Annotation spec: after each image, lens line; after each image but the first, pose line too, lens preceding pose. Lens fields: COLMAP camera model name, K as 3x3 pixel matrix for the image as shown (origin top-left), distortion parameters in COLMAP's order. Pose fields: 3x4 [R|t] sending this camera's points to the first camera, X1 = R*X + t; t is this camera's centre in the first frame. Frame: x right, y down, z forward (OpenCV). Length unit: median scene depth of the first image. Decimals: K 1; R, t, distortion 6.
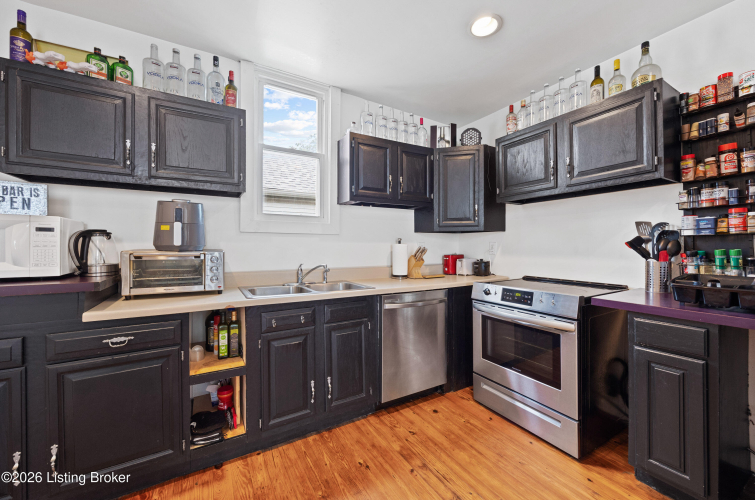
lens RADIAL K [[294.0, 0, 377.9], [0, 294.0, 247.2], [0, 0, 1]] dist [-0.000598, -0.000078]
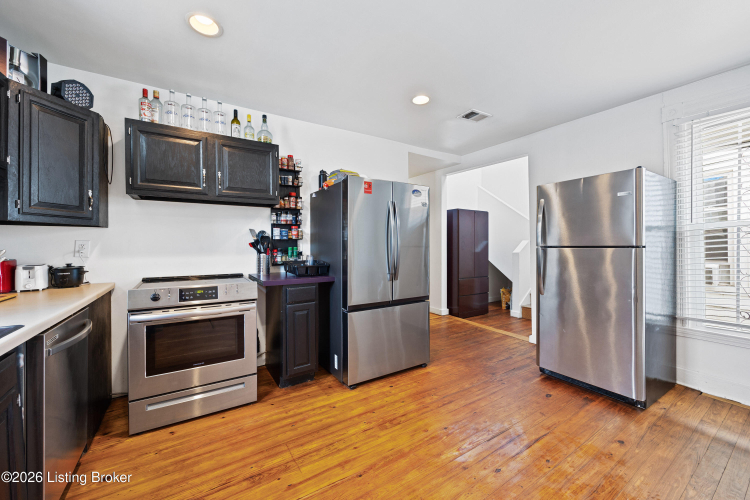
lens RADIAL K [[290.6, 0, 376.2], [0, 290.6, 246.9], [0, 0, 1]] dist [0.000071, -0.000021]
pose [[-0.039234, -0.001761, 0.999228, -0.592500], [0.007474, 0.999970, 0.002056, 0.004706], [-0.999202, 0.007549, -0.039220, 0.421456]]
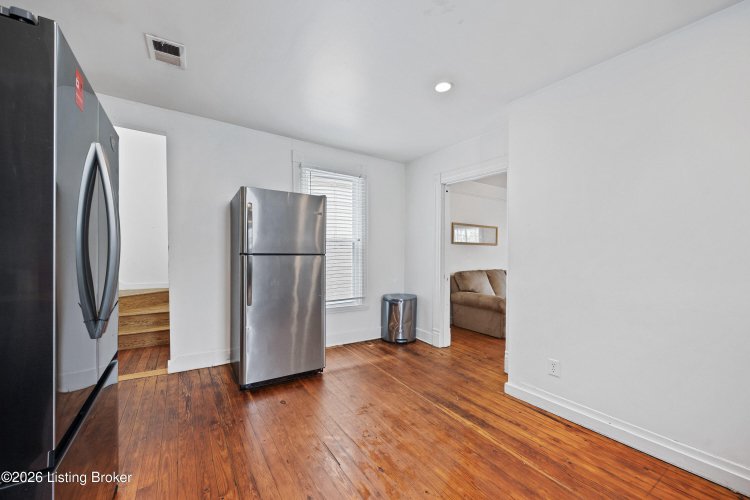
lens RADIAL K [[293.9, 0, 375.1], [0, 293.9, 254.6], [0, 0, 1]] dist [-0.009671, -0.000078]
pose [[-0.998752, -0.008236, -0.049269, 0.247275], [-0.008724, 0.999915, 0.009708, 0.000346], [0.049185, 0.010125, -0.998738, 0.883349]]
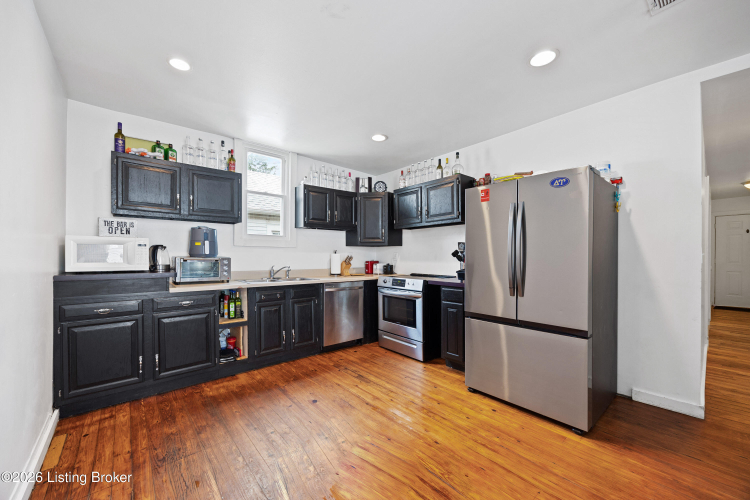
lens RADIAL K [[284.4, 0, 366.7], [0, 284.4, 259.0], [0, 0, 1]] dist [0.000262, 0.000027]
pose [[0.987354, -0.000797, 0.158527, -0.002289], [-0.000107, 0.999984, 0.005692, 0.011797], [-0.158529, -0.005637, 0.987338, -0.721393]]
